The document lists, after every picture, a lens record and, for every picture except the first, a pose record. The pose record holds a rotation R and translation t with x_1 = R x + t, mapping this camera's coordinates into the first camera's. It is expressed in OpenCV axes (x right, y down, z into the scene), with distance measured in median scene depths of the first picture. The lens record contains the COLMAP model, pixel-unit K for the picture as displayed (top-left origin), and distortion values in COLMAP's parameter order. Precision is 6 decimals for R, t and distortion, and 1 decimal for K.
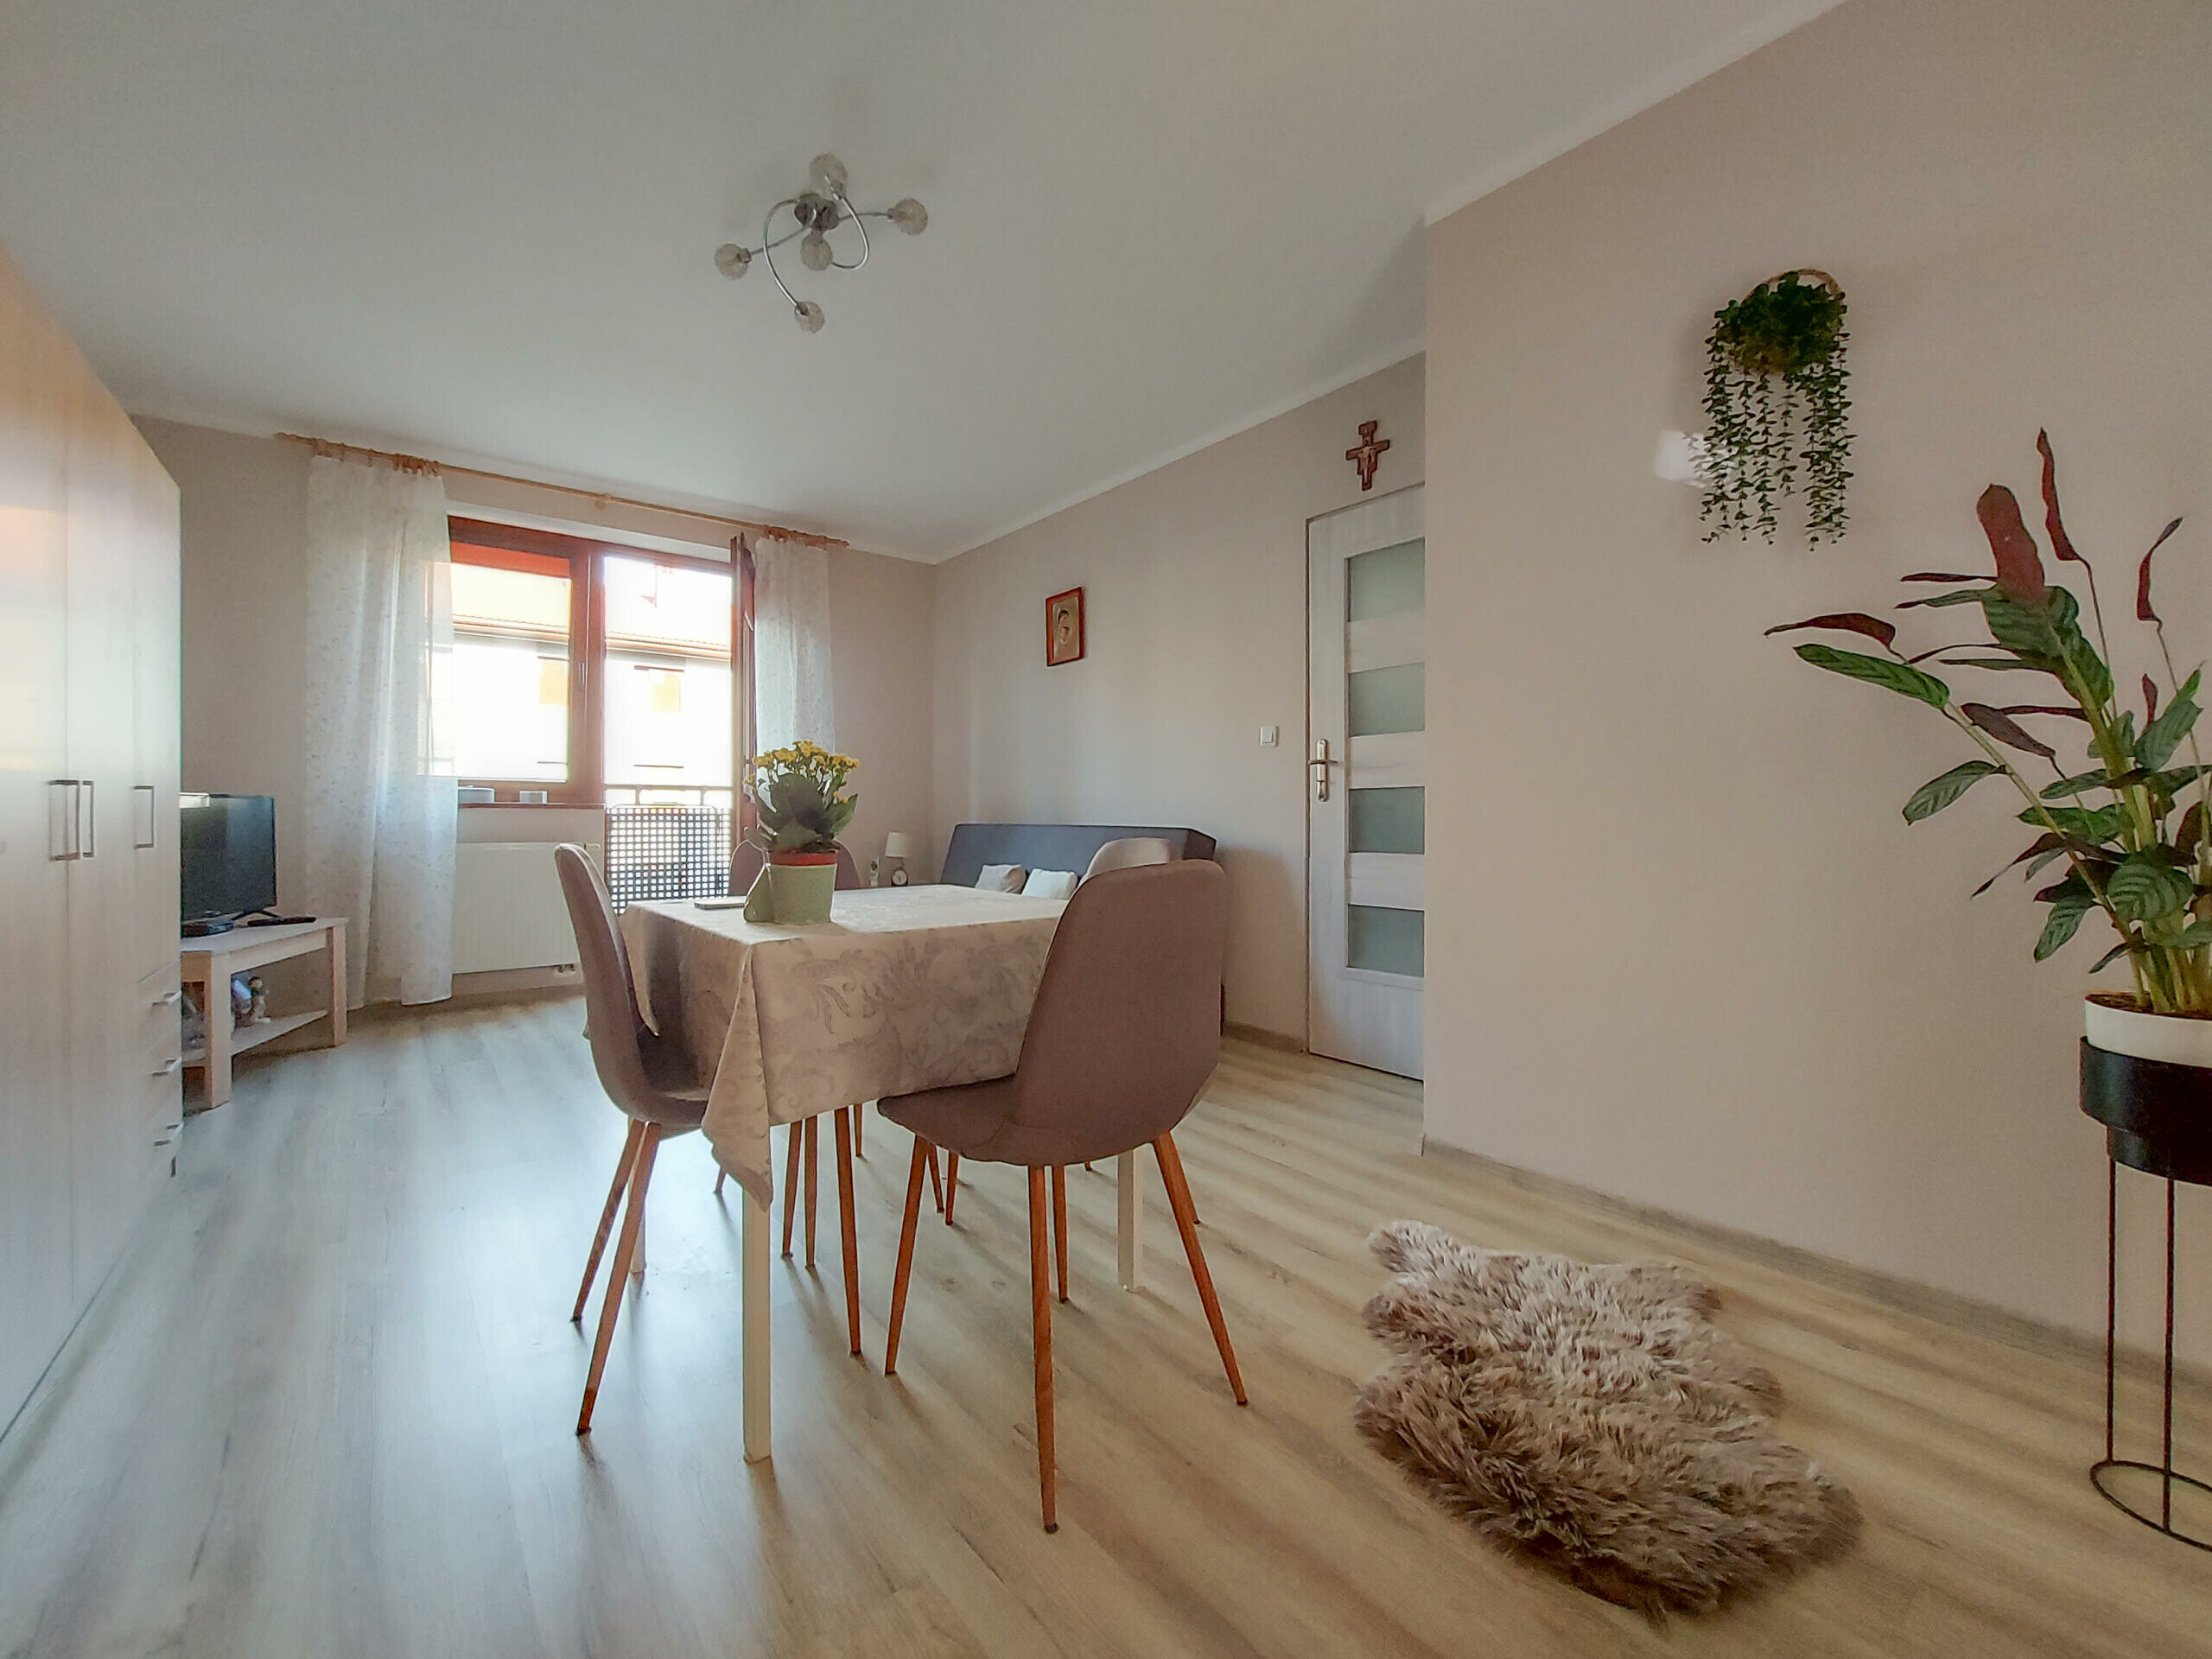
lens RADIAL K [[884.2, 0, 1125.6], [0, 884.2, 812.4], [0, 0, 1]] dist [0.019926, -0.017804]
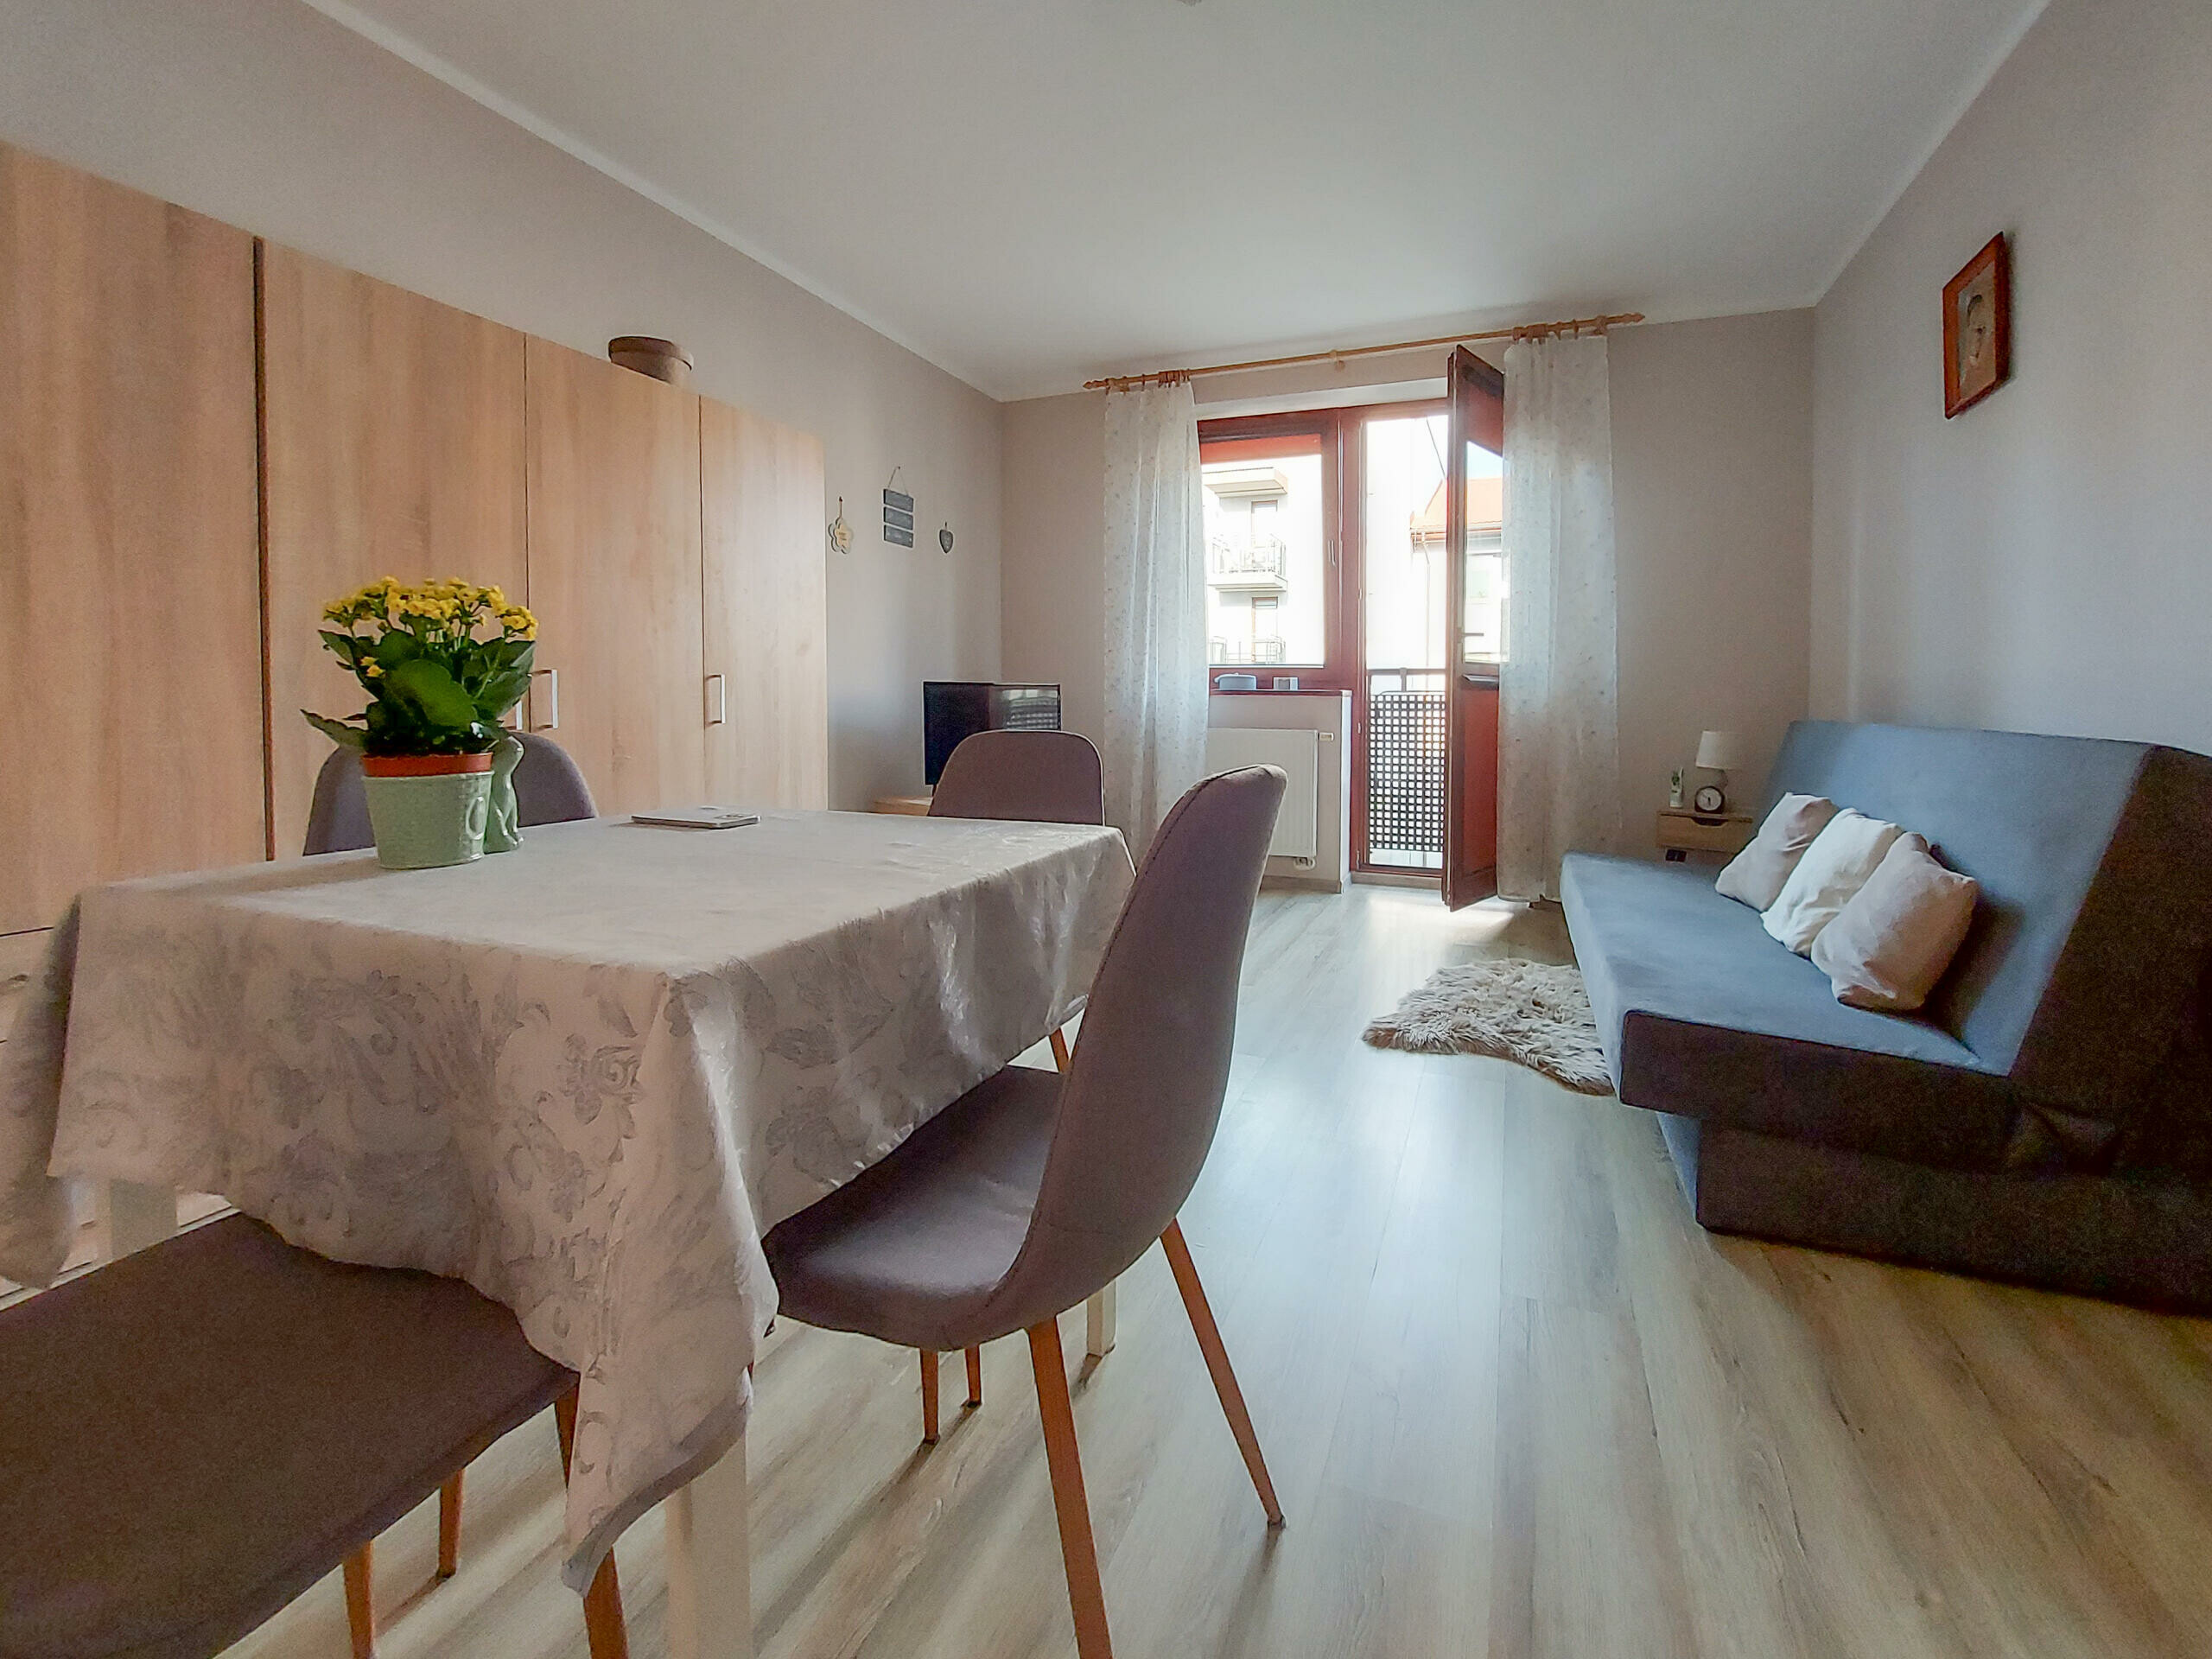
lens RADIAL K [[923.1, 0, 1172.9], [0, 923.1, 735.6], [0, 0, 1]] dist [-0.018414, -0.000599]
pose [[0.510026, 0.034964, -0.859448, 0.145071], [-0.003274, 0.999245, 0.038708, 0.000940], [0.860153, -0.016928, 0.509755, 0.343723]]
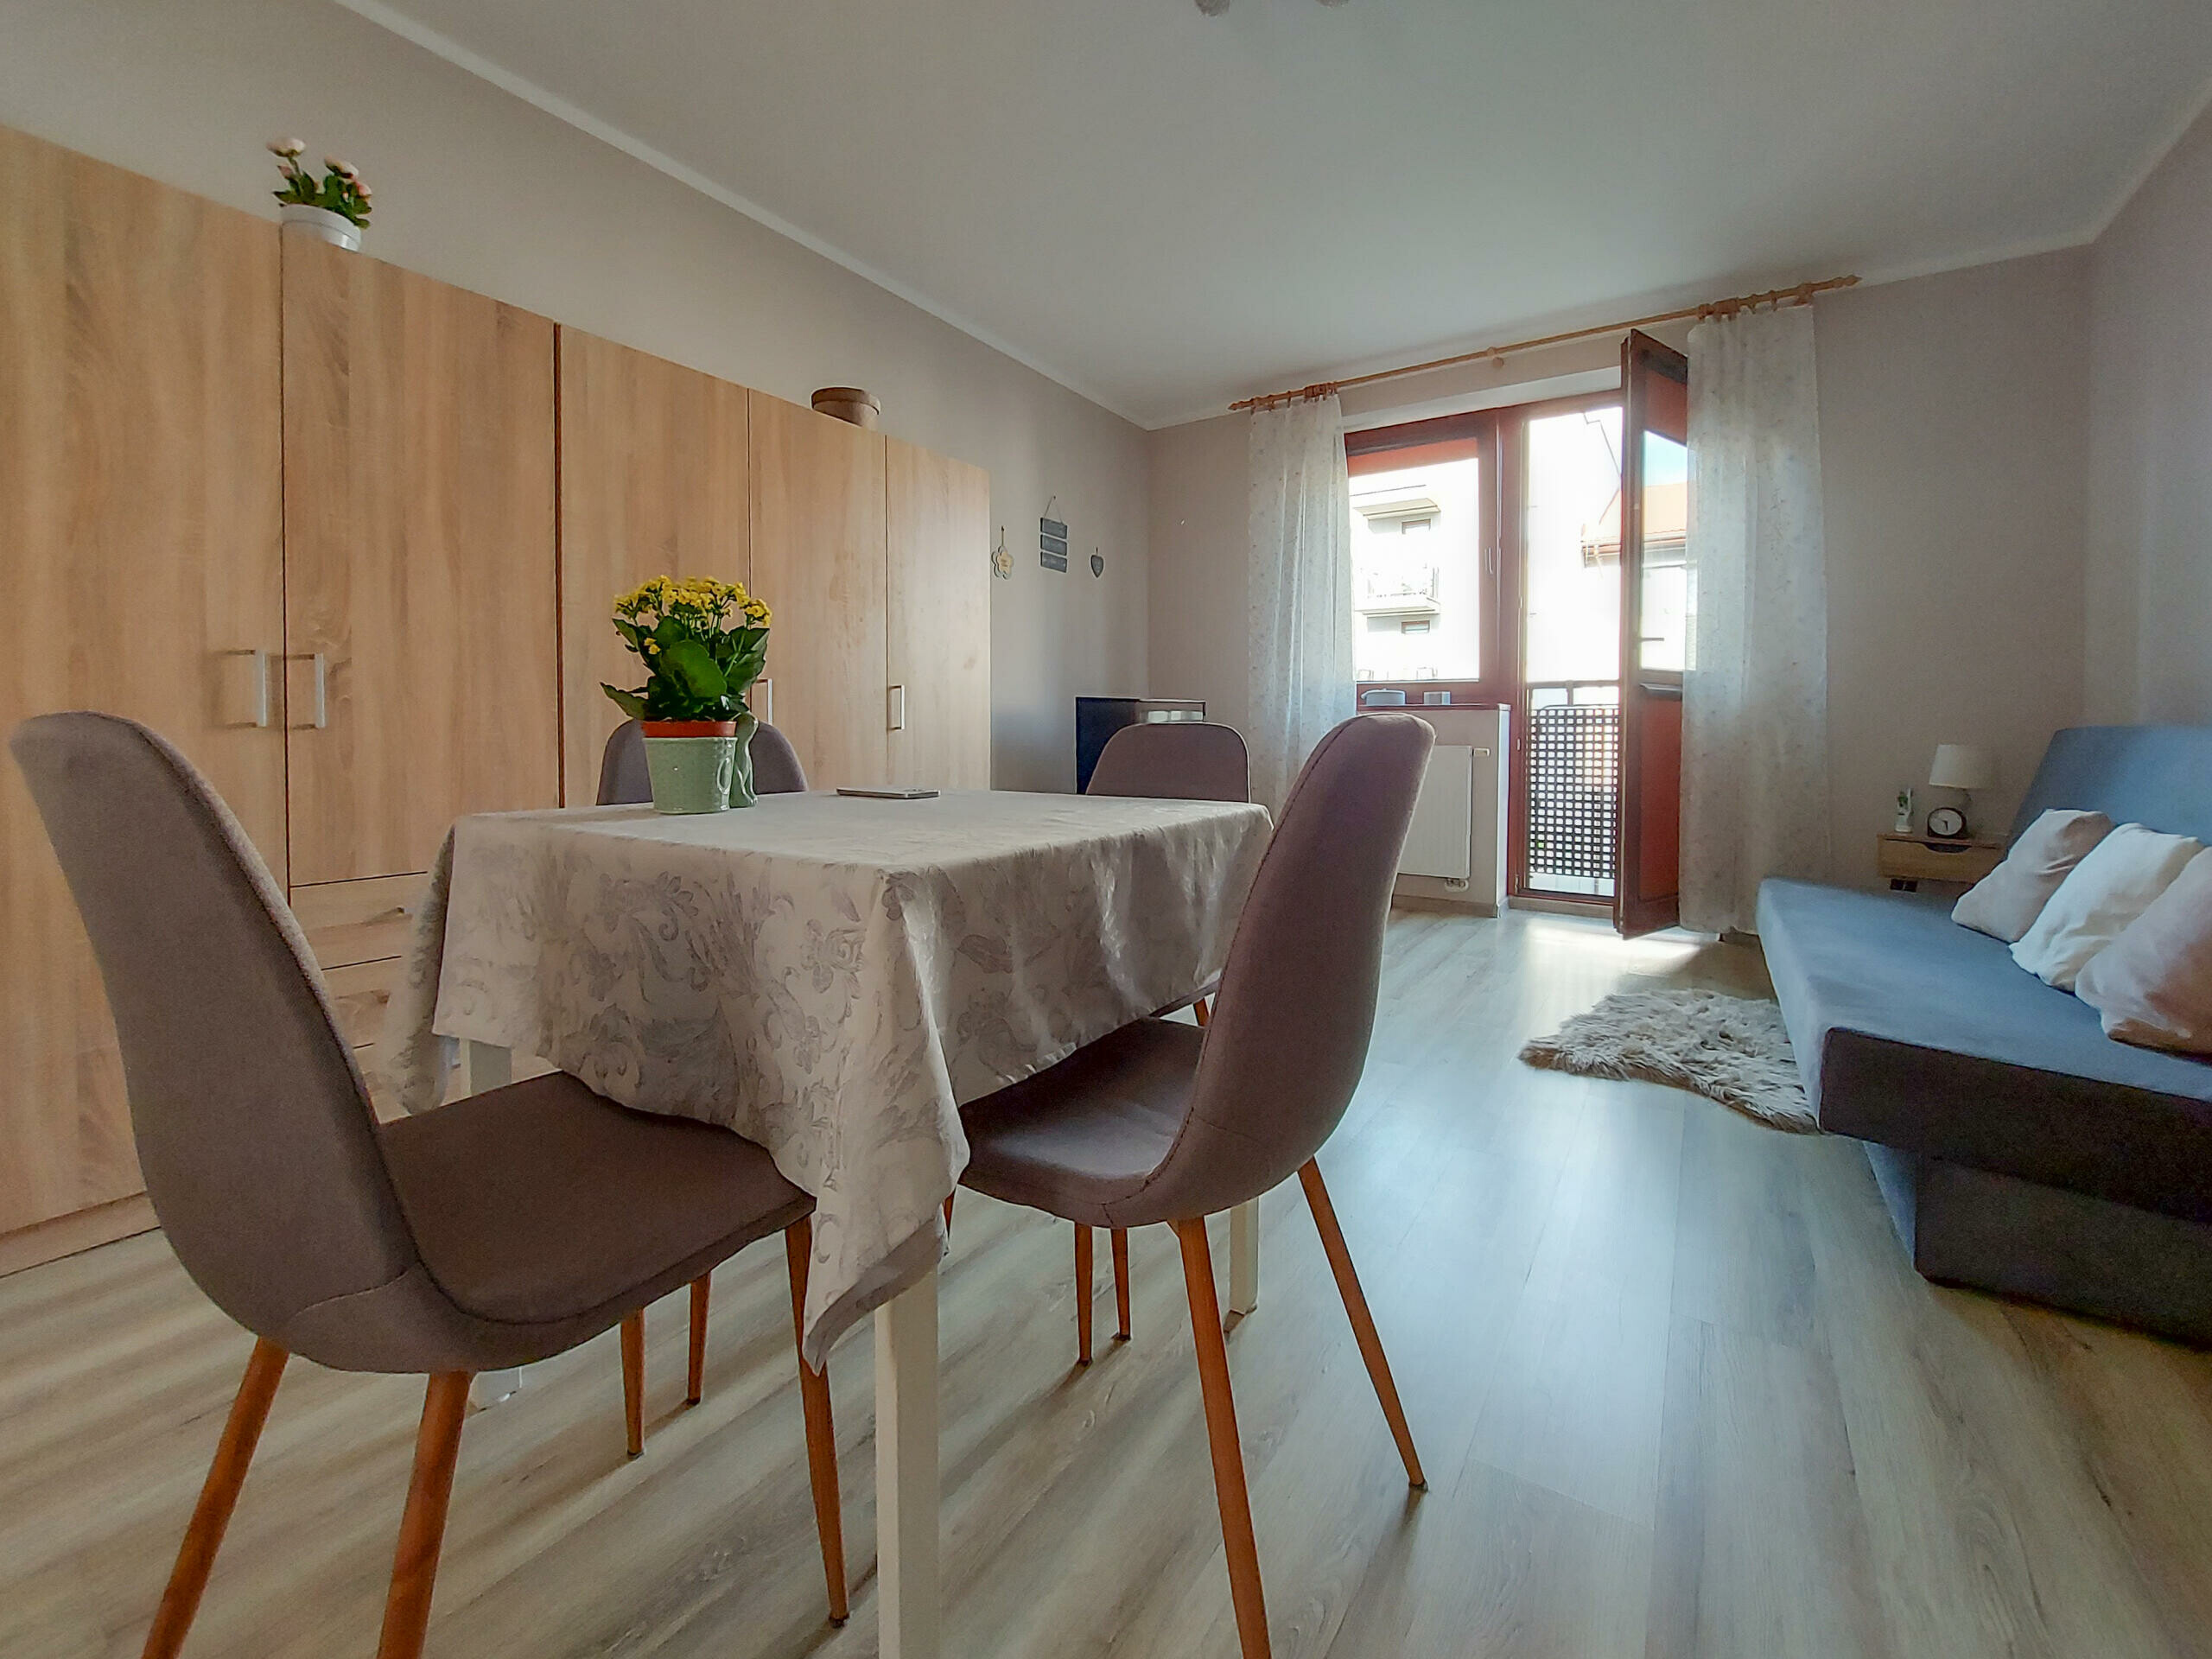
lens RADIAL K [[918.3, 0, 1107.3], [0, 918.3, 757.3], [0, 0, 1]] dist [-0.014586, -0.001278]
pose [[0.304338, 0.029169, -0.952117, 0.156878], [-0.000239, 0.999533, 0.030545, 0.015175], [0.952564, -0.009068, 0.304203, 0.336818]]
